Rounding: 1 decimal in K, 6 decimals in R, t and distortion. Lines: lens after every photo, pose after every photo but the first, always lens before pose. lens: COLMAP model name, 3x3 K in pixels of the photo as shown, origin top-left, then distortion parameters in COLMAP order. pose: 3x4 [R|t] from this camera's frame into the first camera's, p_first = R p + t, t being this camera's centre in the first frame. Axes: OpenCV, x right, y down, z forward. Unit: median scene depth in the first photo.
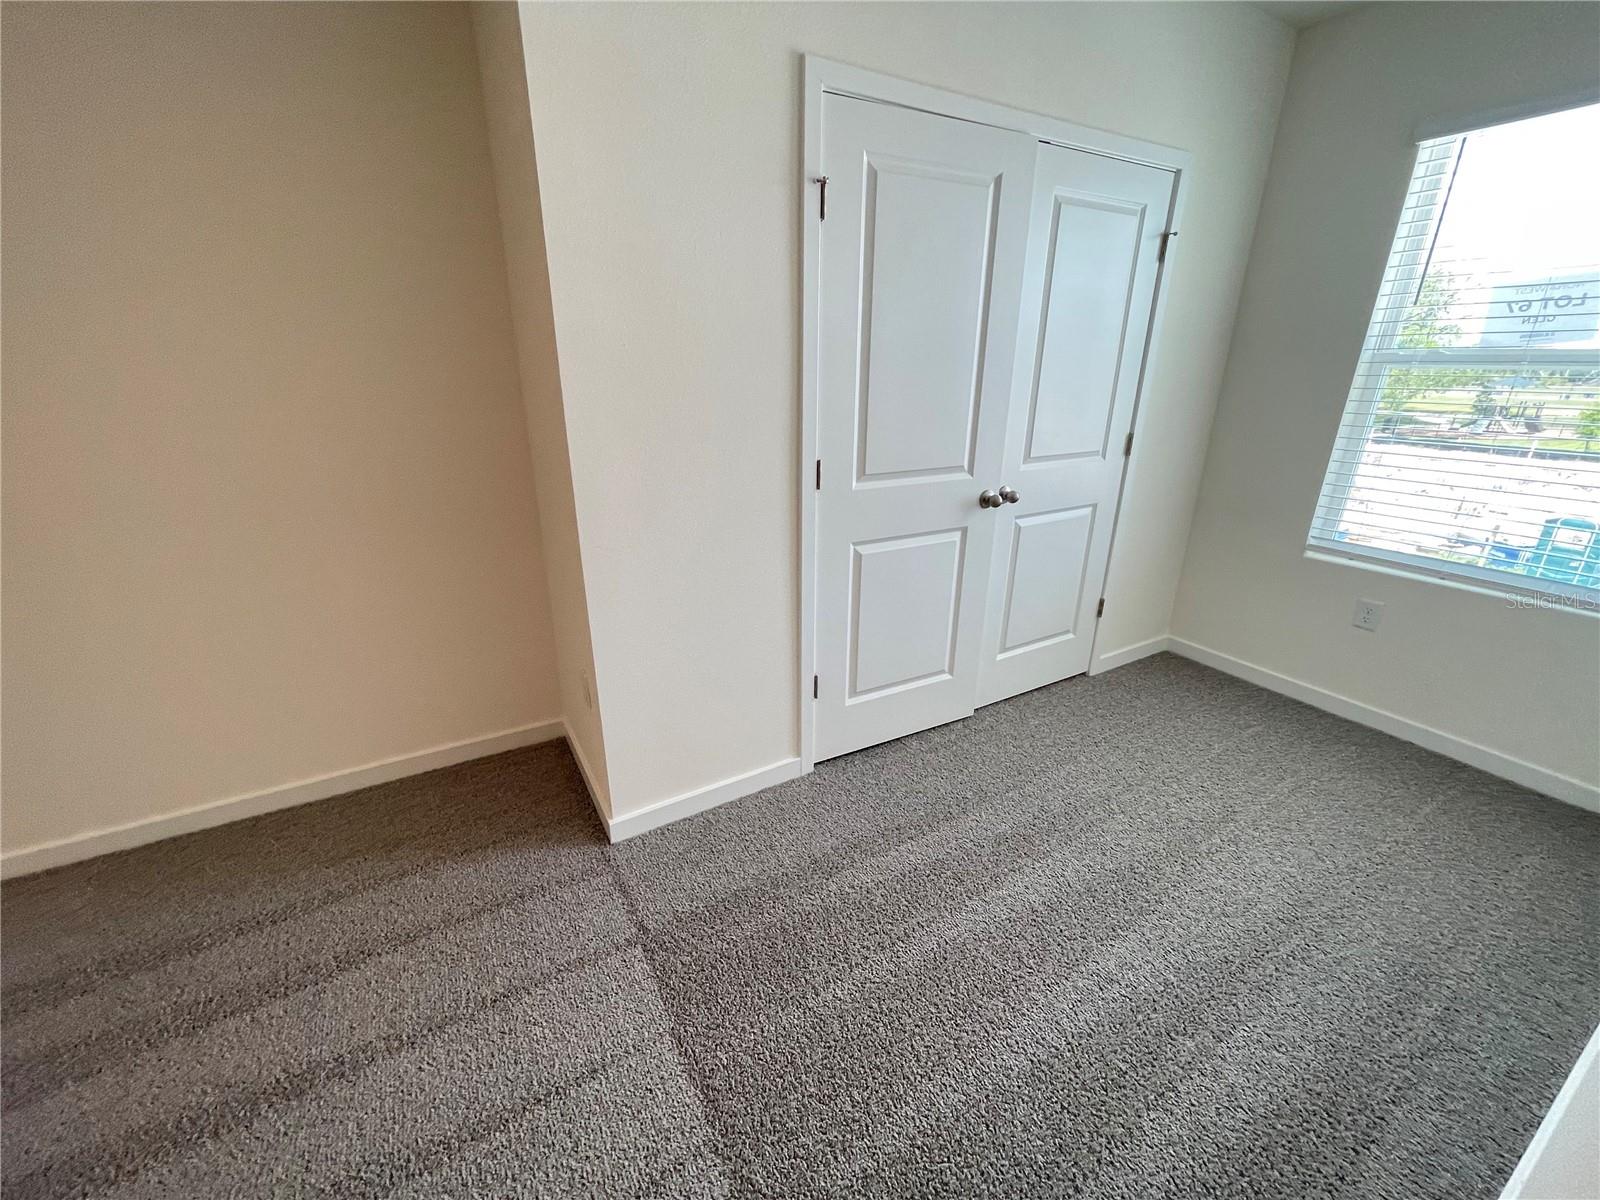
lens RADIAL K [[649.5, 0, 801.0], [0, 649.5, 596.0], [0, 0, 1]] dist [-0.001901, 0.001285]
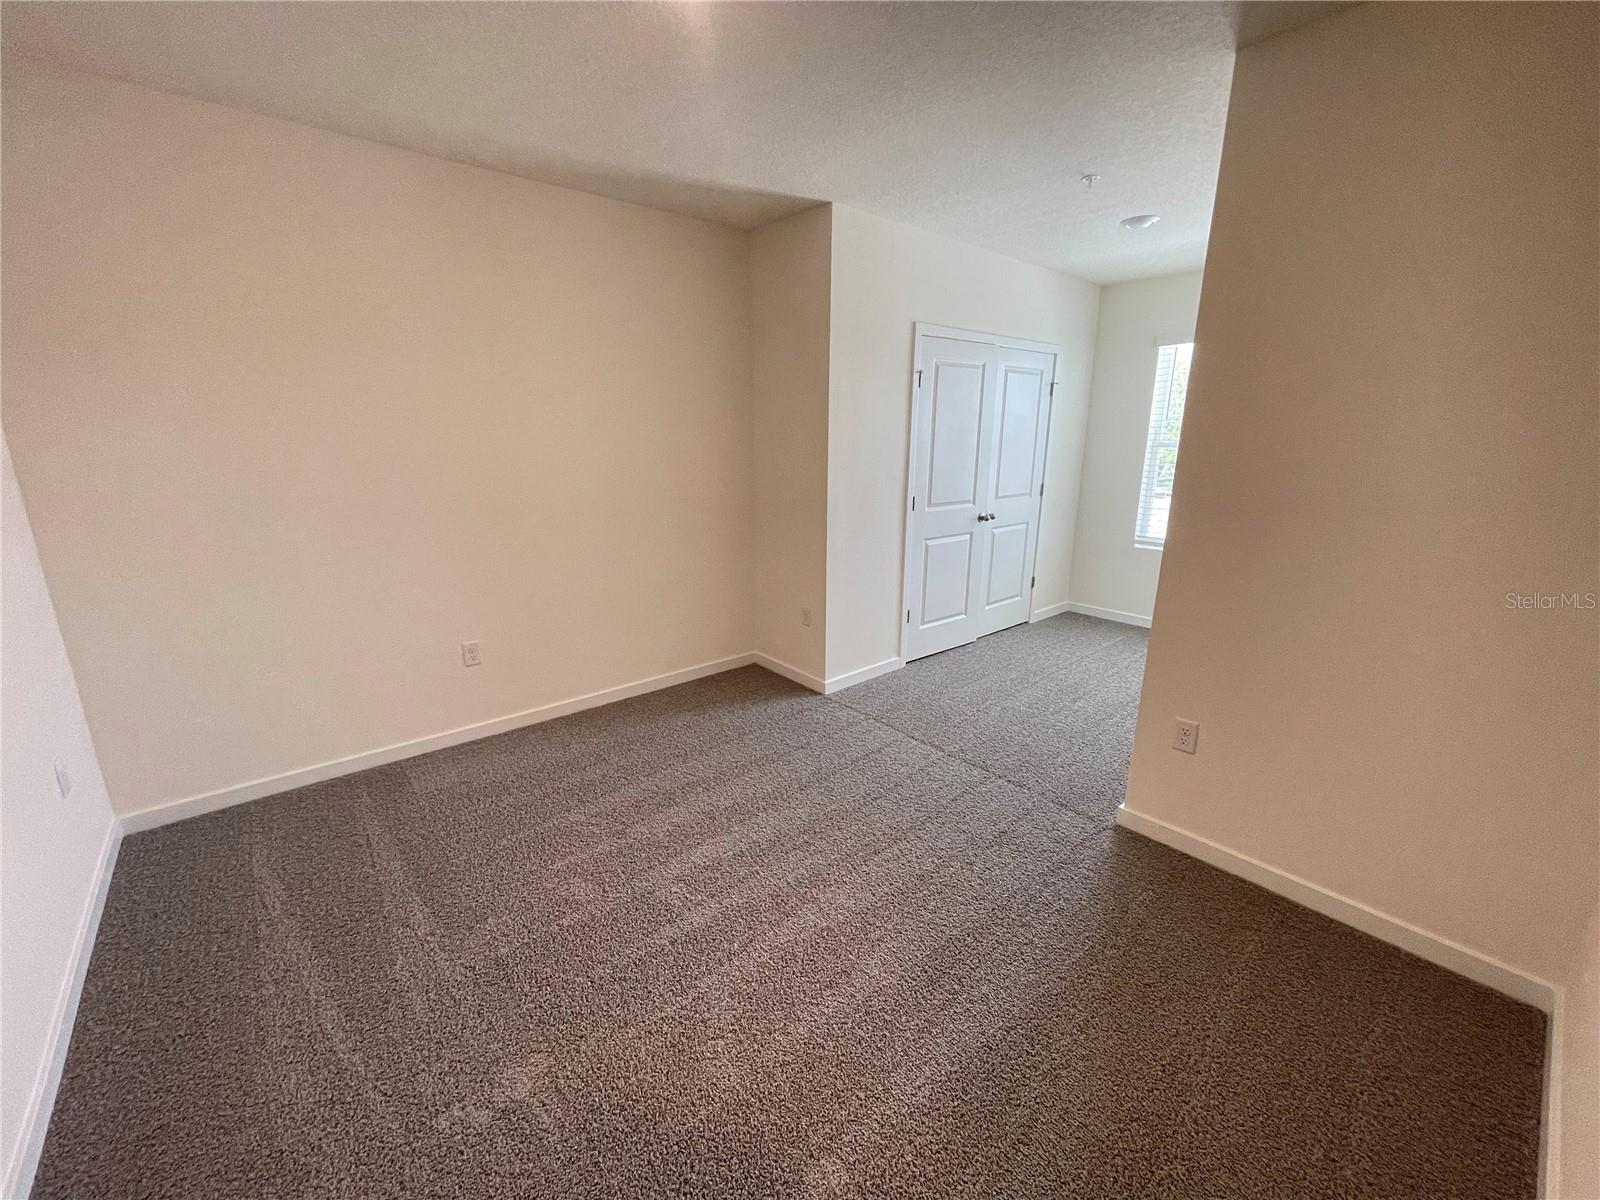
lens RADIAL K [[649.5, 0, 797.9], [0, 649.5, 601.3], [0, 0, 1]] dist [-0.001901, 0.001285]
pose [[0.983685, -0.048377, 0.173275, -0.587032], [0.064650, 0.993883, -0.089535, 0.232327], [-0.167883, 0.099276, 0.980795, -0.758299]]
